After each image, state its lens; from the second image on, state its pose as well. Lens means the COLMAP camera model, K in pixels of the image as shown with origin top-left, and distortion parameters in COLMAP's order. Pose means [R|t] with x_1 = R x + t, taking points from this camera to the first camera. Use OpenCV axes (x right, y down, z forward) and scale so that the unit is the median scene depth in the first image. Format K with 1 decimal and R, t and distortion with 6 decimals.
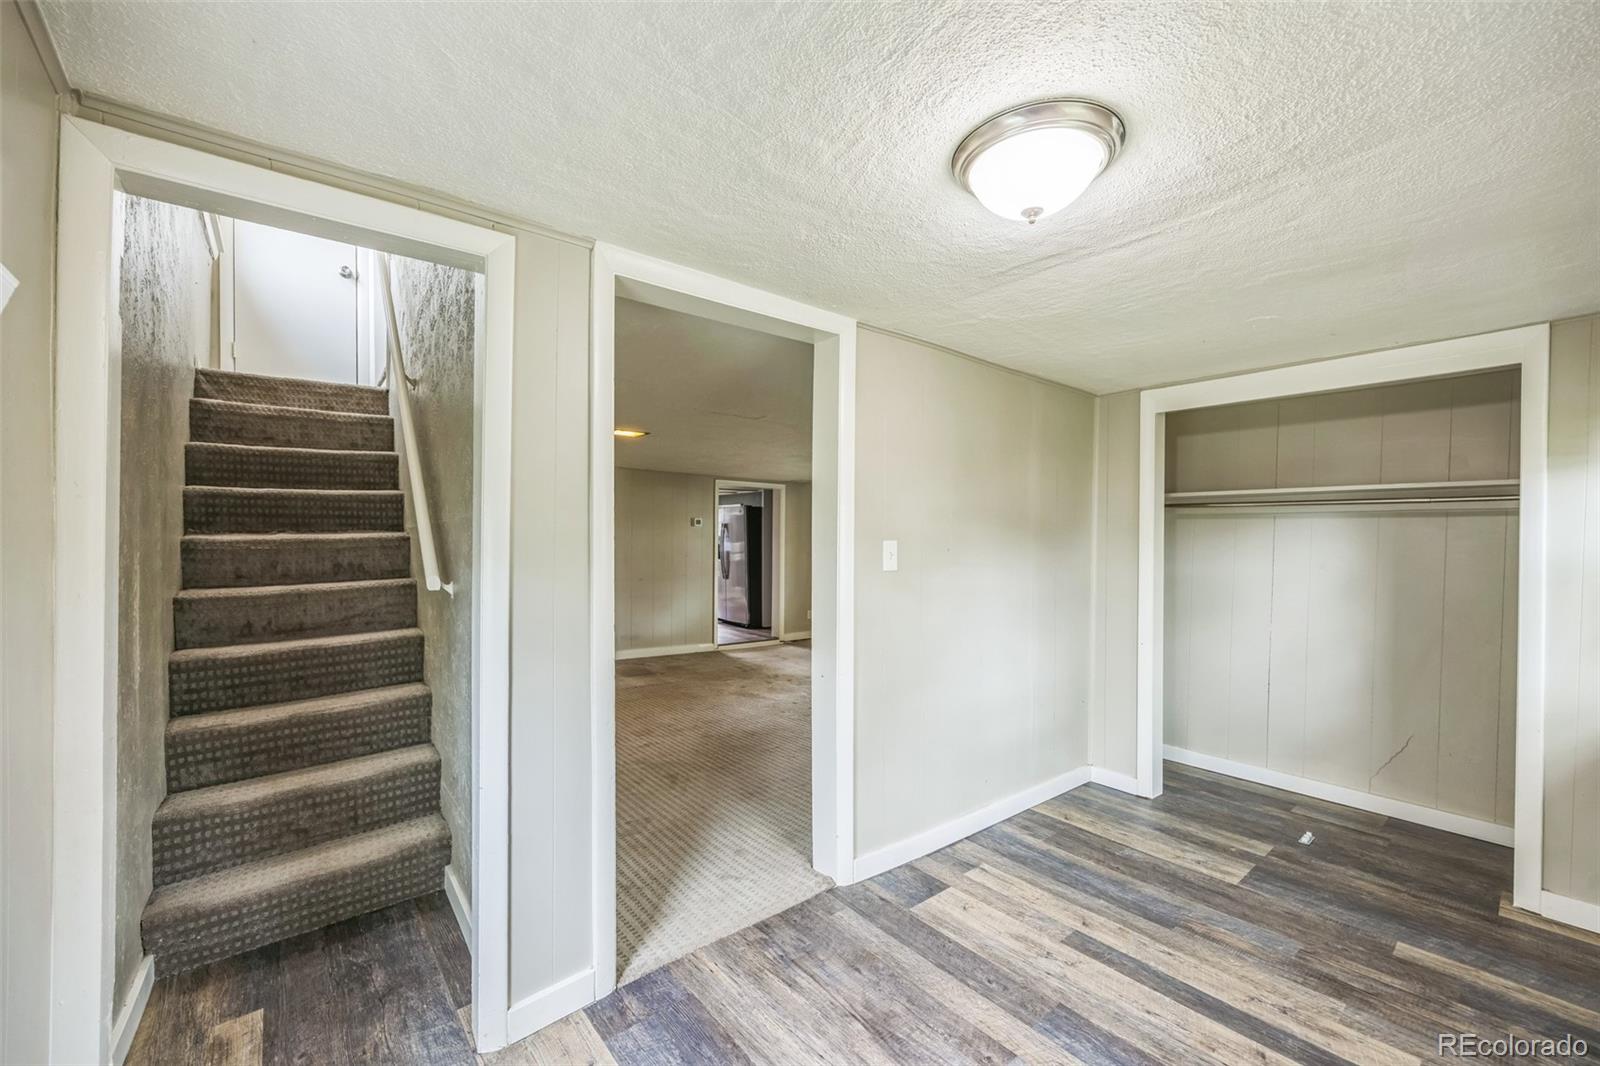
lens RADIAL K [[639.6, 0, 803.9], [0, 639.6, 548.4], [0, 0, 1]] dist [0.000819, 0.000202]
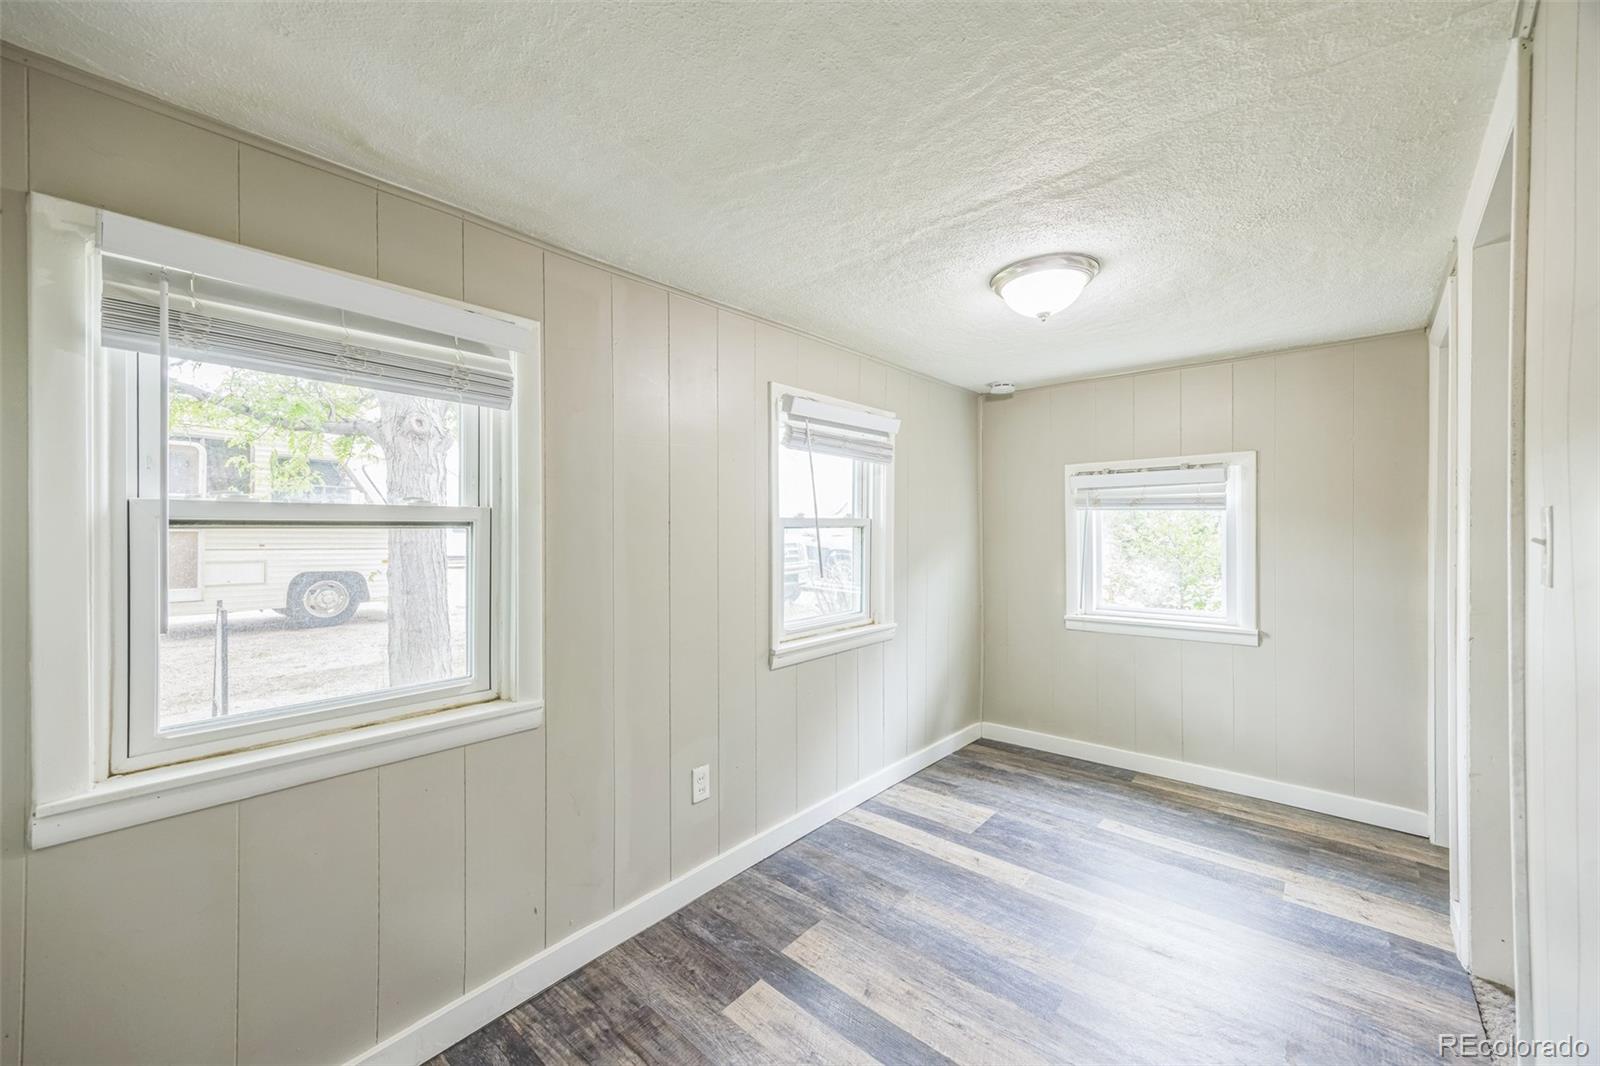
lens RADIAL K [[618.9, 0, 804.0], [0, 618.9, 526.4], [0, 0, 1]] dist [-0.000280, -0.000025]
pose [[-0.987558, -0.000878, -0.157254, 0.966040], [-0.001365, 0.999995, 0.002987, -0.006085], [0.157251, 0.003165, -0.987554, 1.976882]]
